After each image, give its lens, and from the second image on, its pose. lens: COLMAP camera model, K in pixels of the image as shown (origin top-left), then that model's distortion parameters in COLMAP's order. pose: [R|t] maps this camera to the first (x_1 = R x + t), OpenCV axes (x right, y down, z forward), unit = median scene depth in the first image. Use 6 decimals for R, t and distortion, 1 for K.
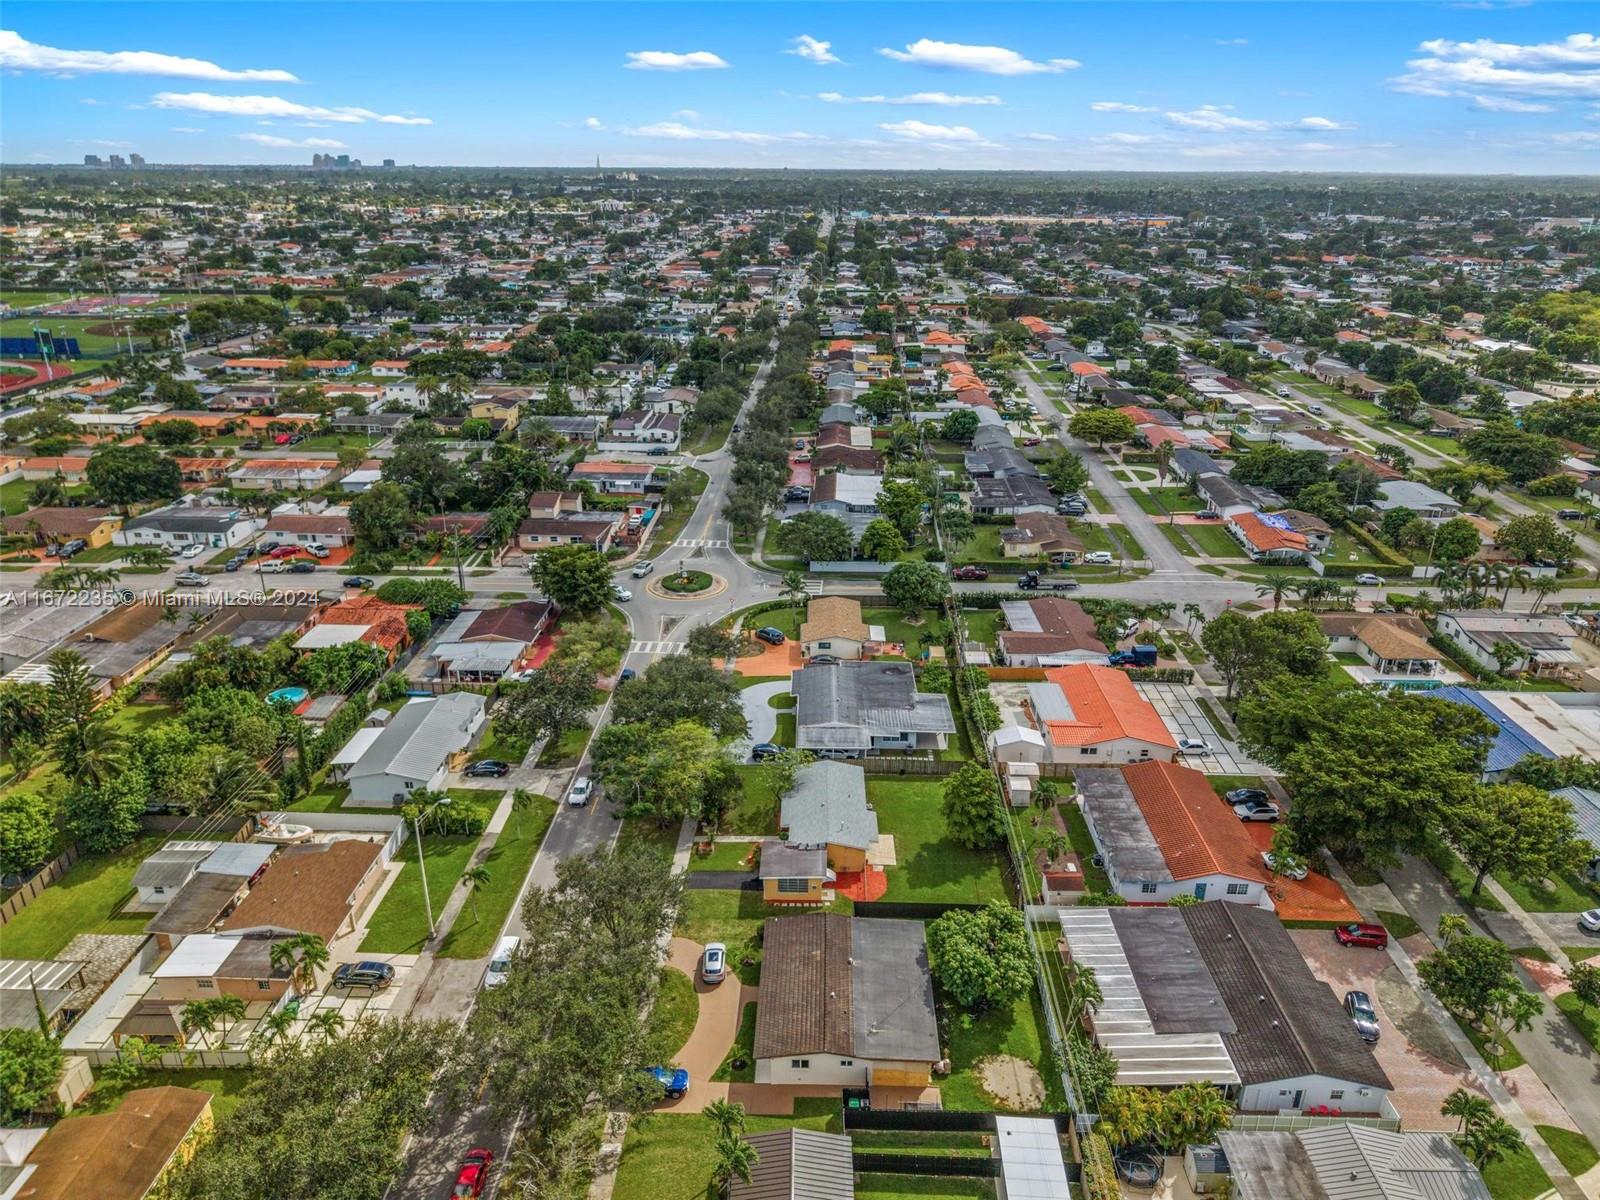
lens RADIAL K [[1067.4, 0, 806.0], [0, 1067.4, 604.9], [0, 0, 1]] dist [0.048108, -0.052370]
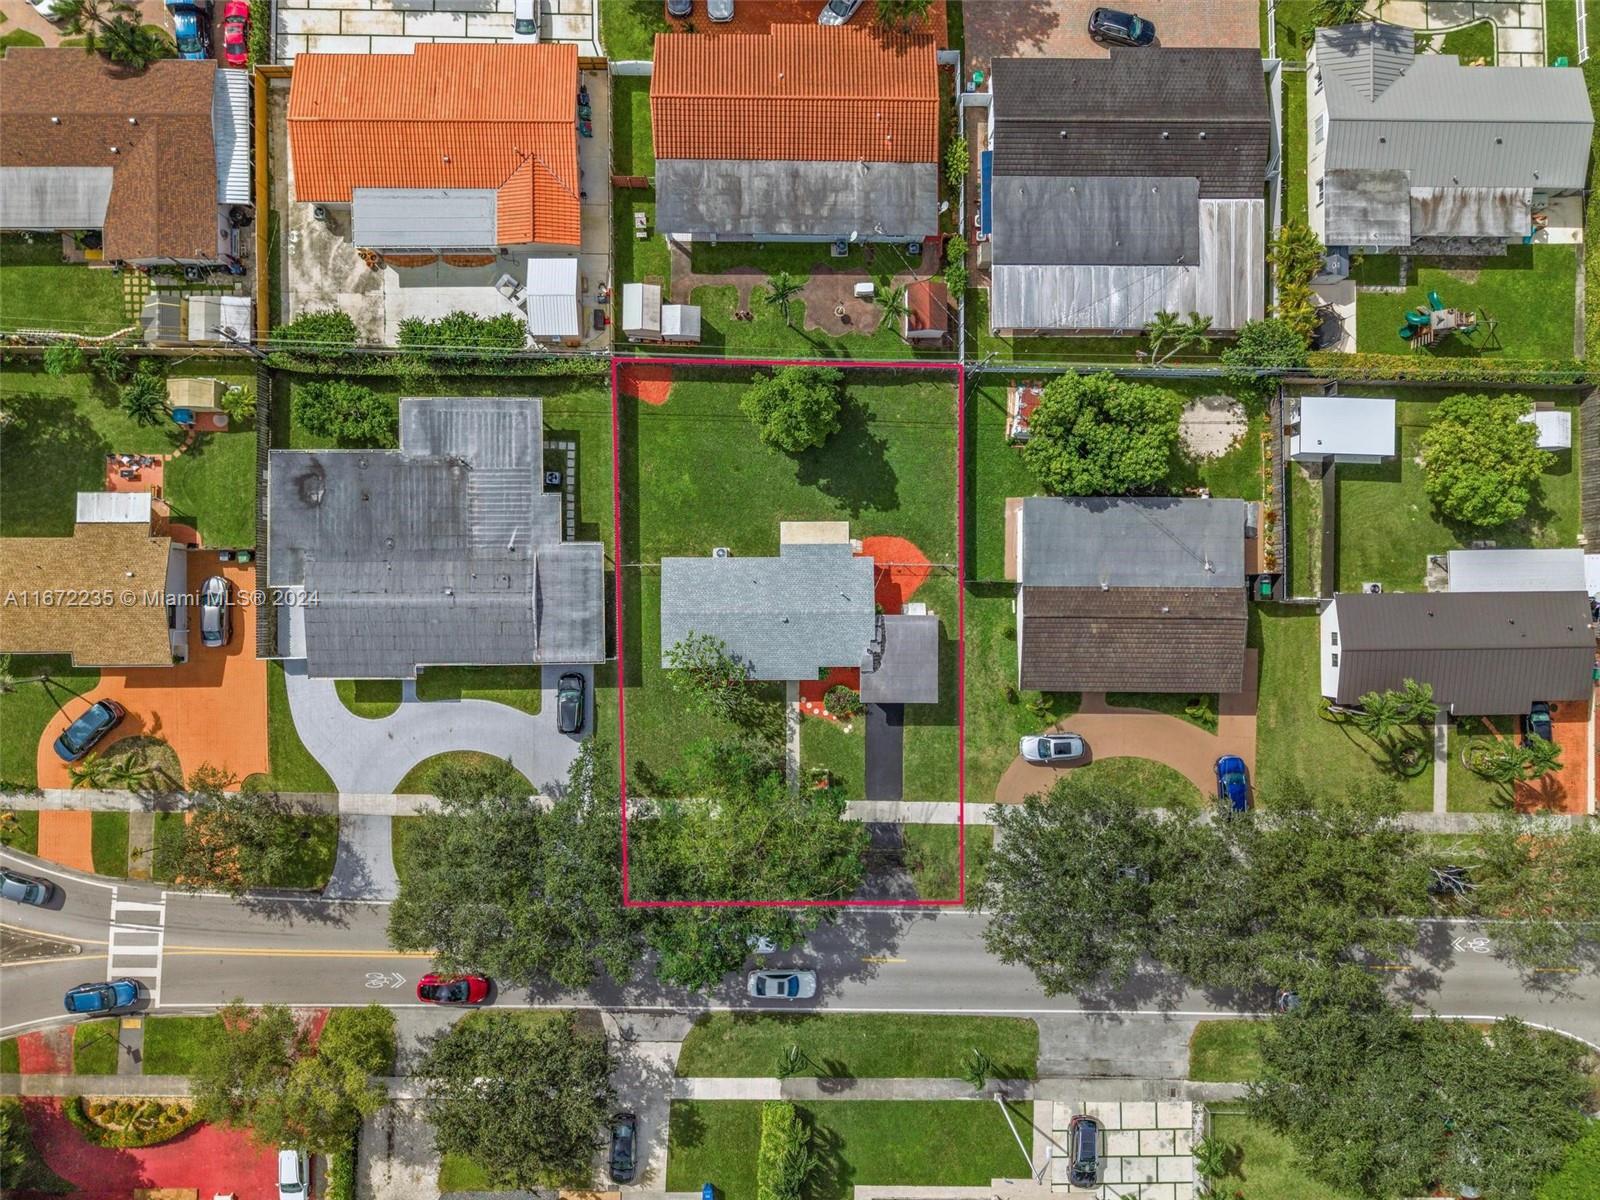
lens RADIAL K [[1067.4, 0, 806.0], [0, 1067.4, 604.9], [0, 0, 1]] dist [0.048108, -0.052370]
pose [[-0.013109, -0.999865, 0.009941, 0.012288], [0.350661, 0.004714, 0.936491, -0.313494], [-0.936411, 0.015763, 0.350551, 0.519728]]
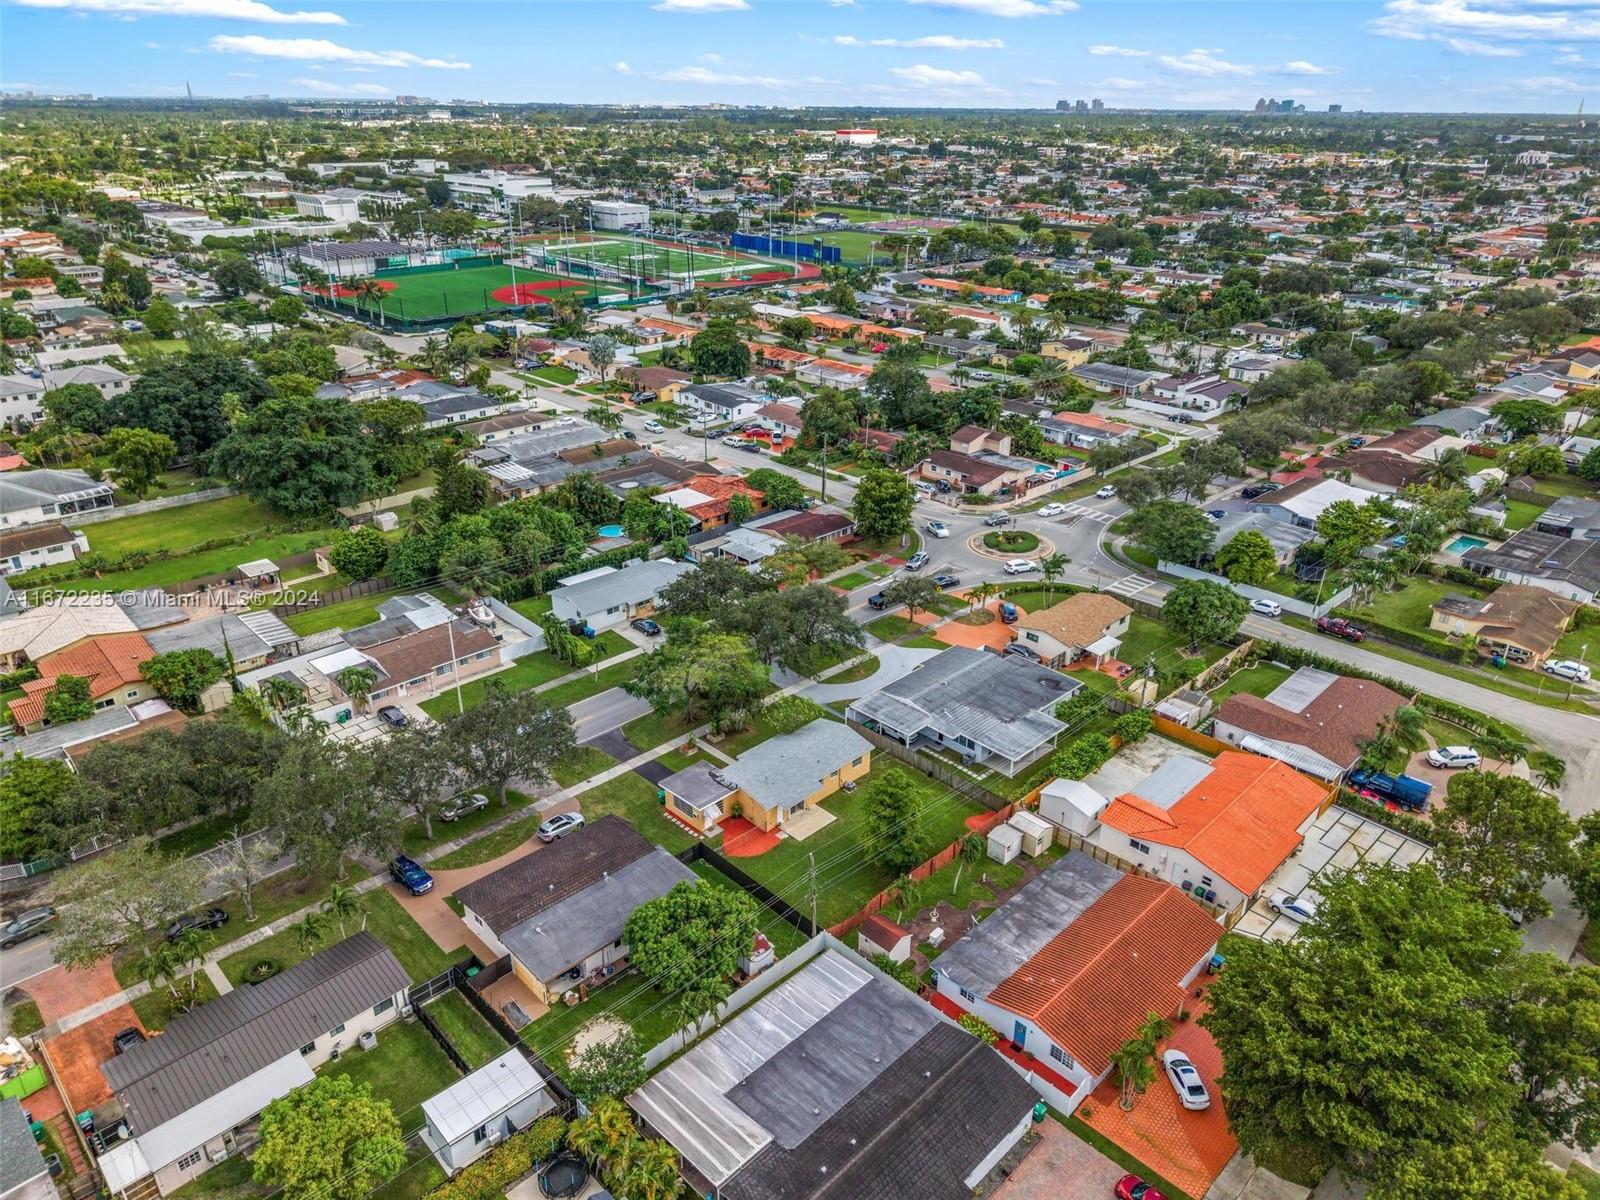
lens RADIAL K [[1067.4, 0, 806.0], [0, 1067.4, 604.9], [0, 0, 1]] dist [0.048108, -0.052370]
pose [[0.715557, 0.296678, -0.632424, 0.417094], [-0.269778, 0.952459, 0.141569, -0.059584], [0.644359, 0.069314, 0.761576, 0.188452]]
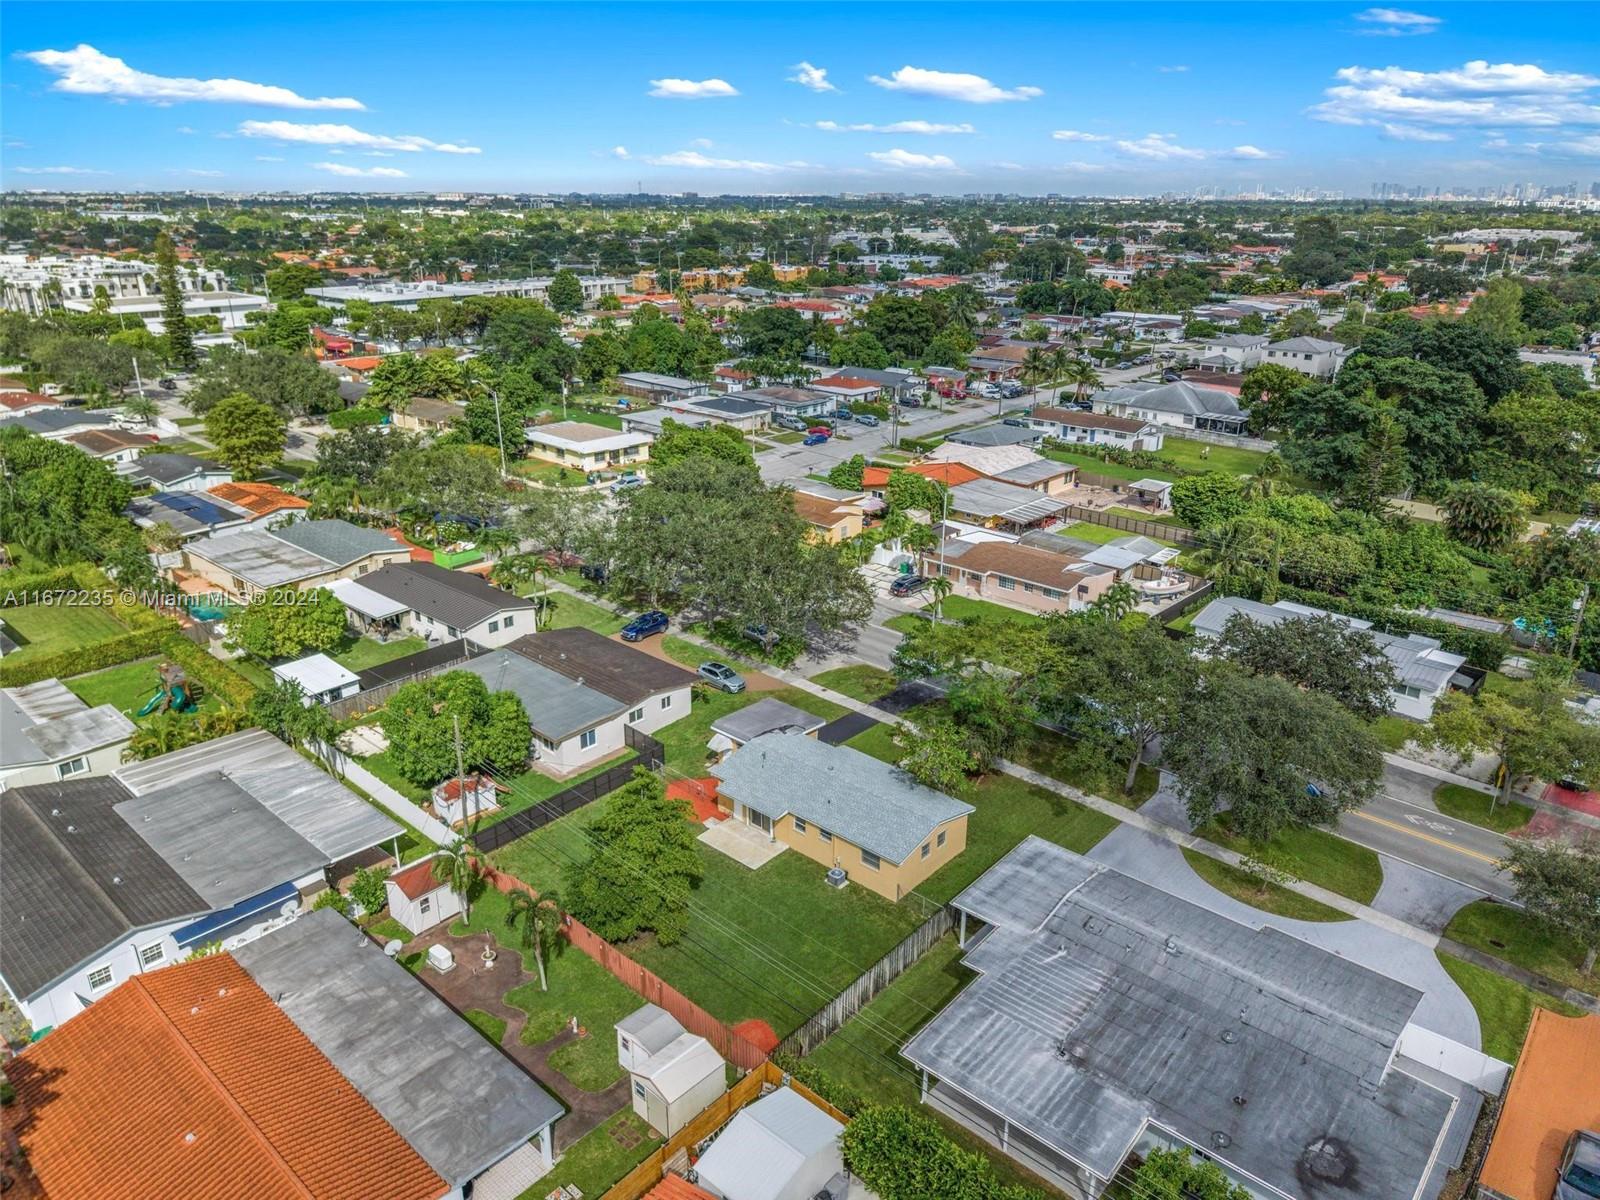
lens RADIAL K [[1067.4, 0, 806.0], [0, 1067.4, 604.9], [0, 0, 1]] dist [0.048108, -0.052370]
pose [[-0.653085, 0.260219, -0.711172, 0.308032], [-0.296370, 0.776377, 0.556241, -0.159074], [0.696882, 0.574043, -0.429919, 0.837495]]
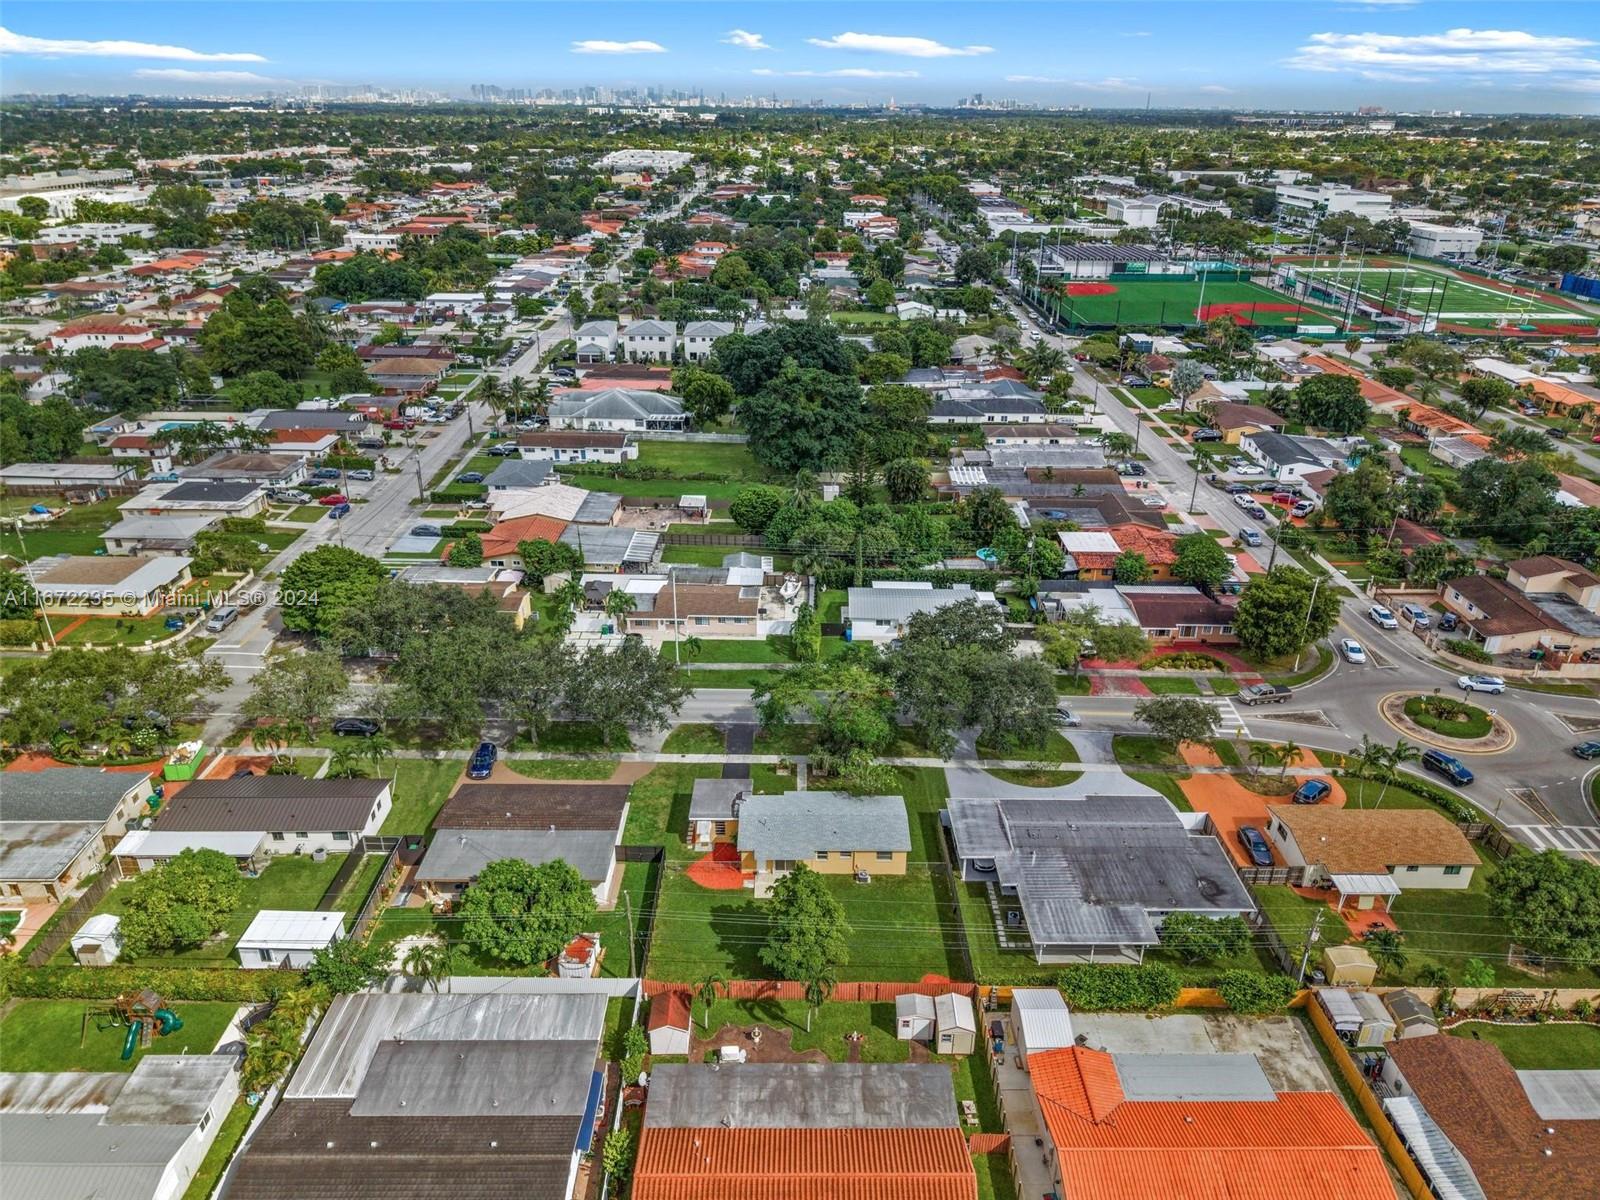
lens RADIAL K [[1067.4, 0, 806.0], [0, 1067.4, 604.9], [0, 0, 1]] dist [0.048108, -0.052370]
pose [[0.022572, 0.418824, -0.907787, 0.519915], [-0.389863, 0.839819, 0.377772, -0.200713], [0.920596, 0.345386, 0.182240, 0.541029]]
